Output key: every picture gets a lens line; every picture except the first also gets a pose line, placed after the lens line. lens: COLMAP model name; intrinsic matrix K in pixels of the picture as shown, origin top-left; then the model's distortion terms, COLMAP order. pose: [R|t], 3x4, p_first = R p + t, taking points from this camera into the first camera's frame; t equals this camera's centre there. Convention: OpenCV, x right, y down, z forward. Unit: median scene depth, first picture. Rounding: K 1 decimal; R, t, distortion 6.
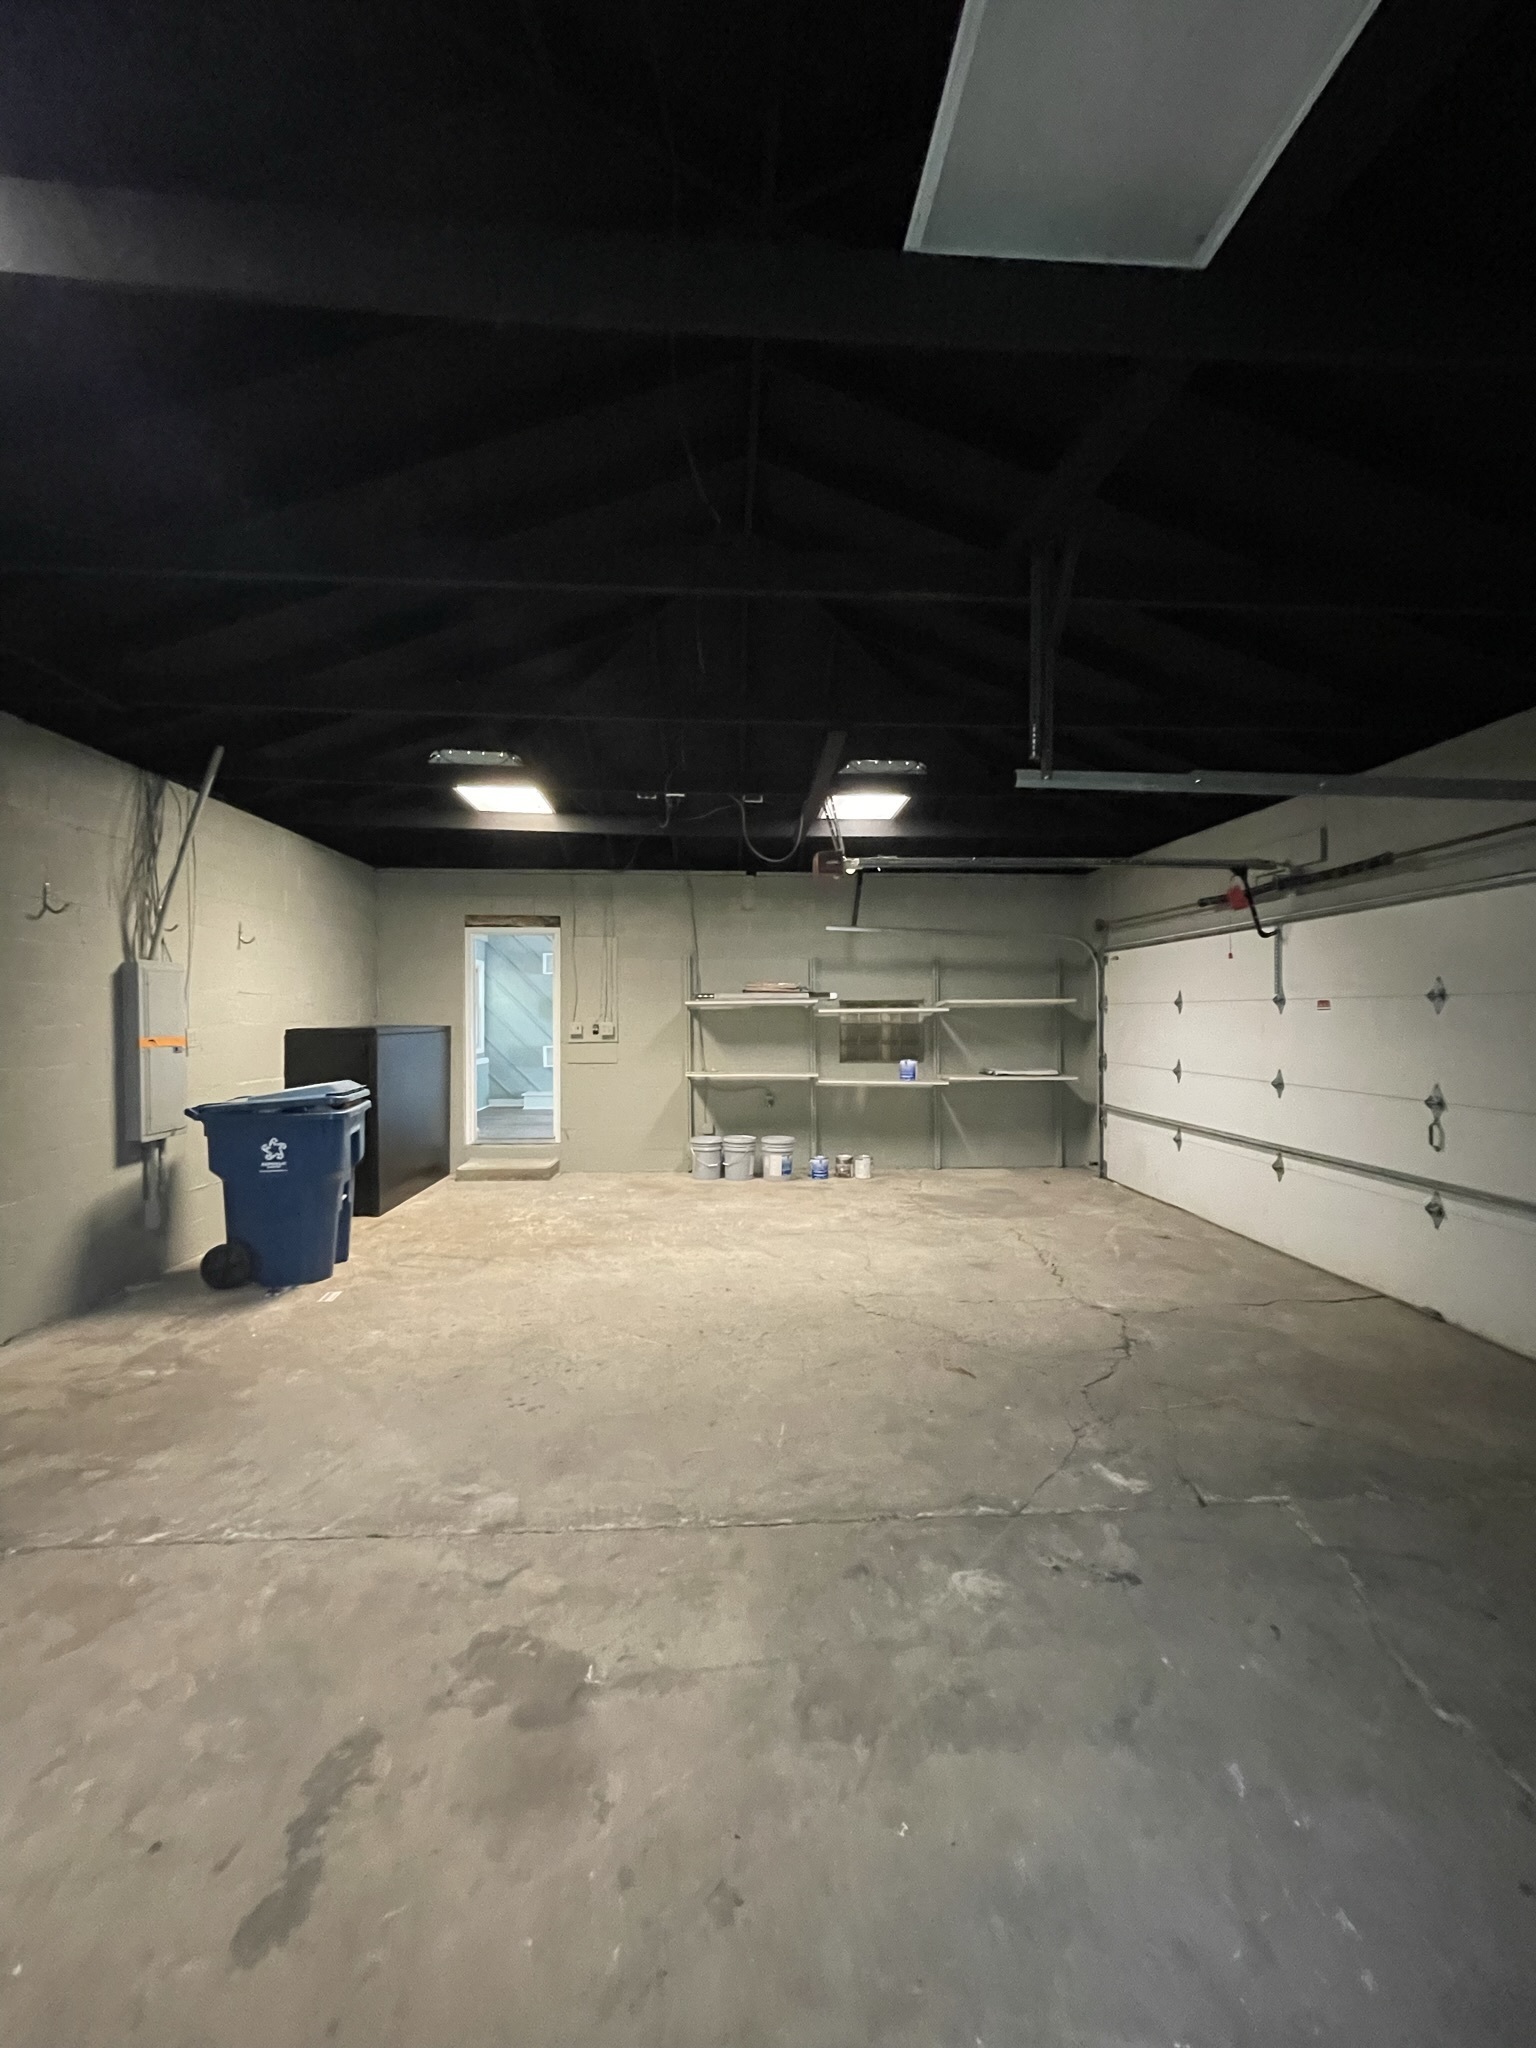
lens RADIAL K [[829.0, 0, 768.0], [0, 829.0, 1024.0], [0, 0, 1]] dist [-0.001416, -0.000058]
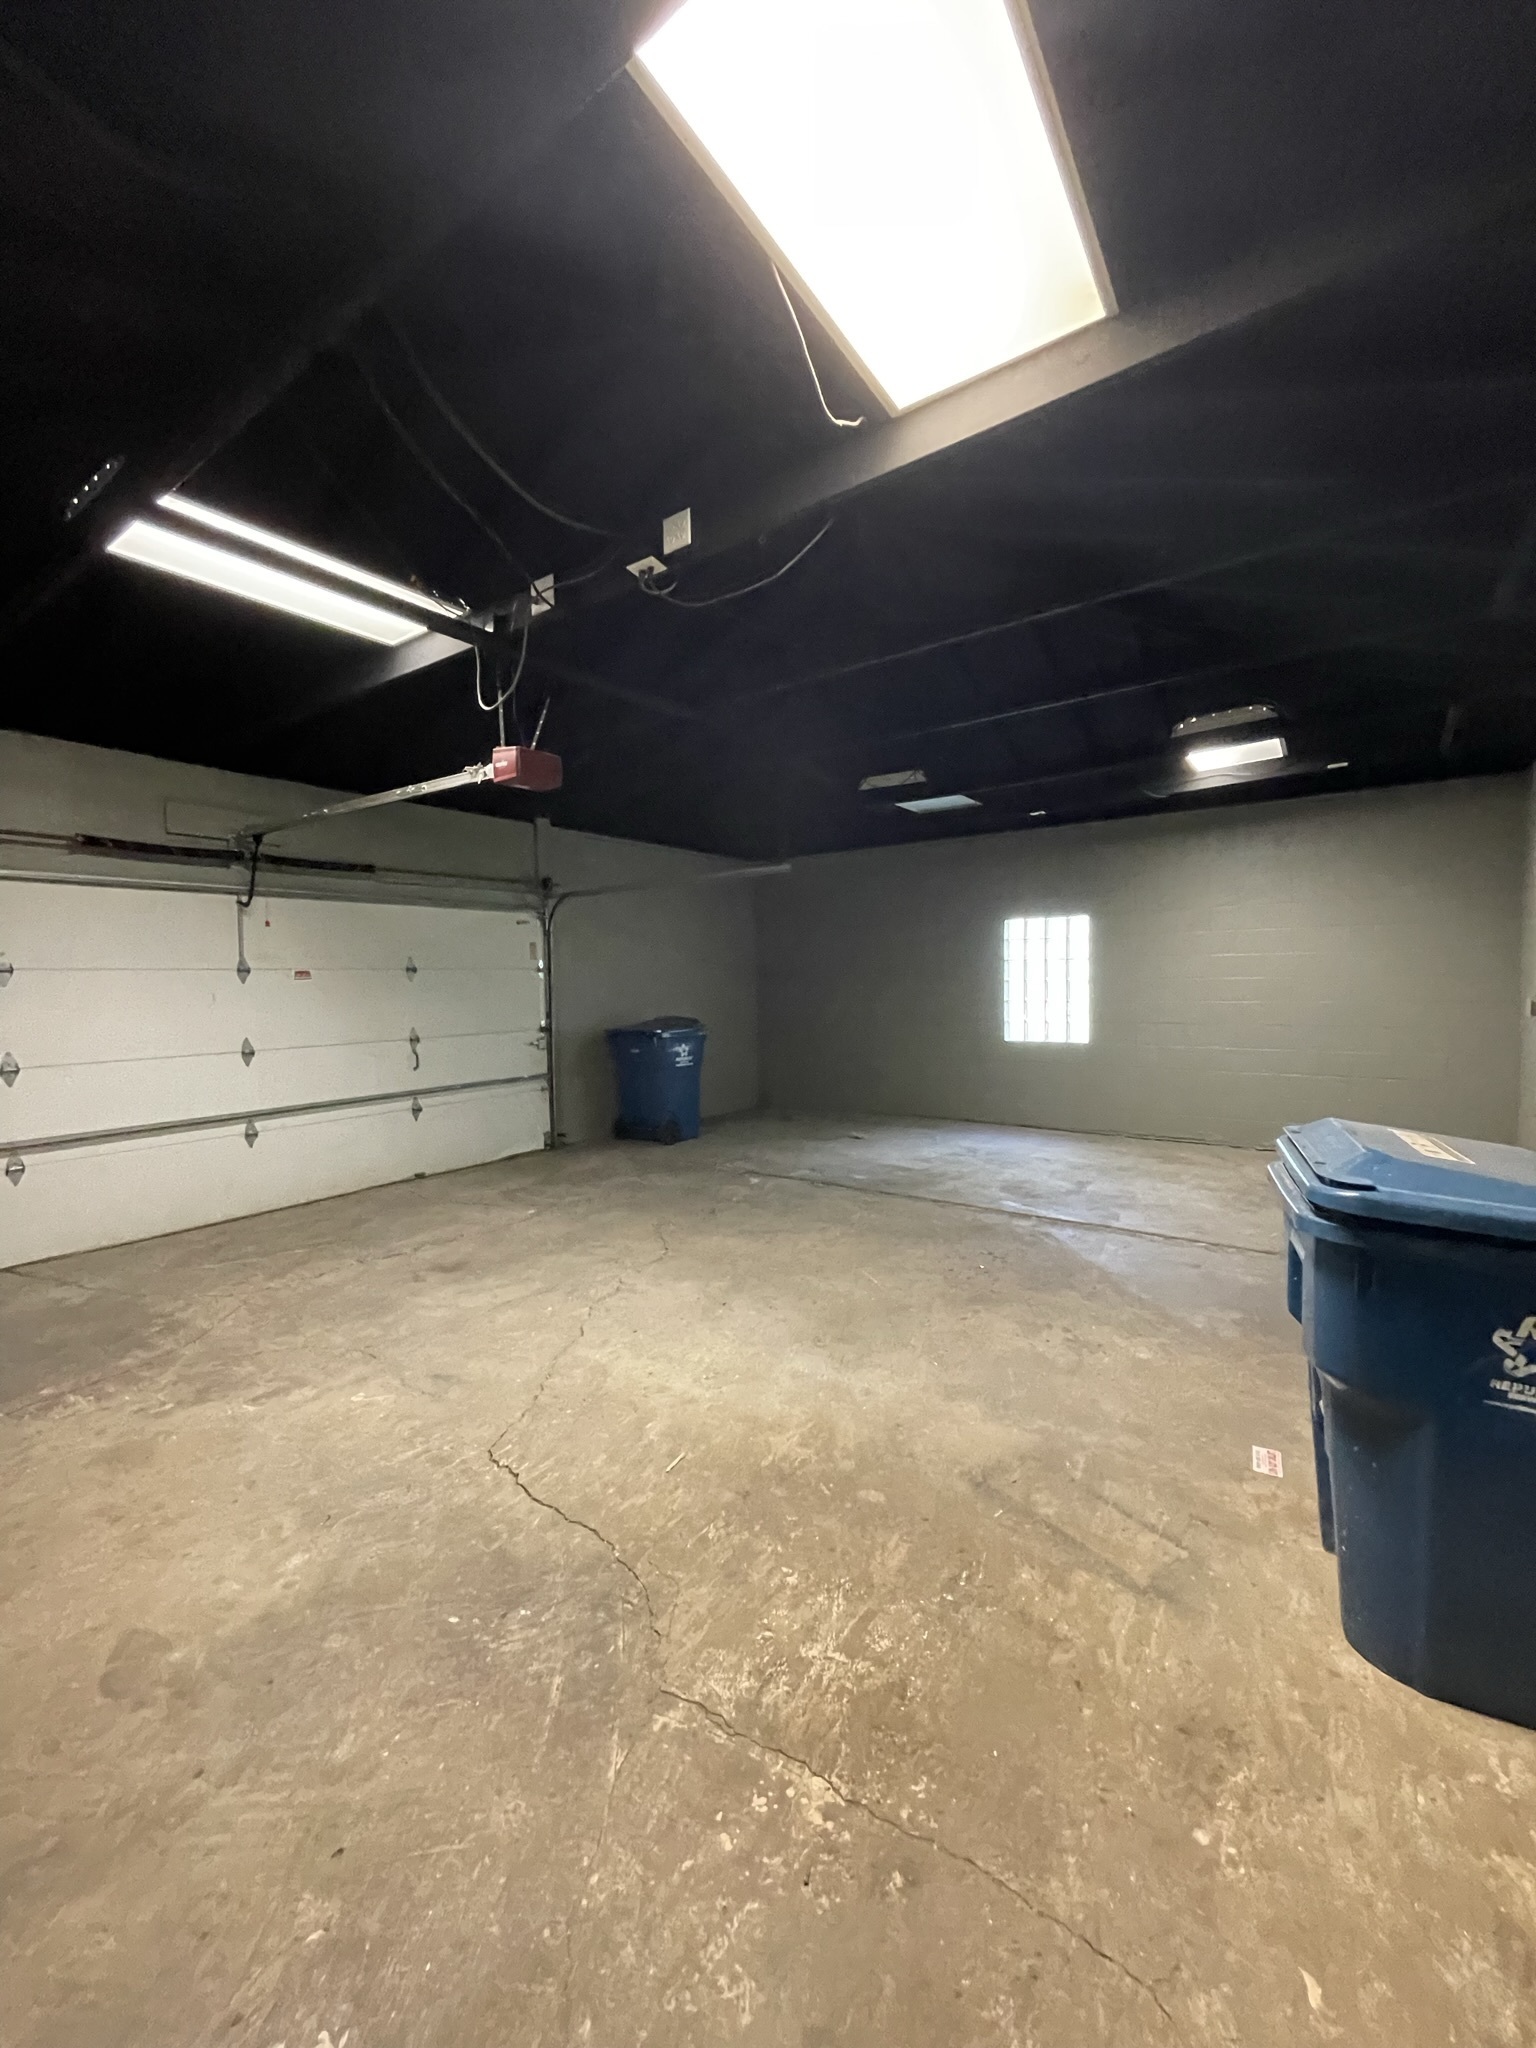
lens RADIAL K [[829.0, 0, 768.0], [0, 829.0, 1024.0], [0, 0, 1]] dist [-0.001416, -0.000058]
pose [[-0.781253, -0.020302, 0.623884, -0.532411], [0.024770, 0.997675, 0.063484, -0.011695], [-0.623723, 0.065051, -0.778934, 1.426566]]
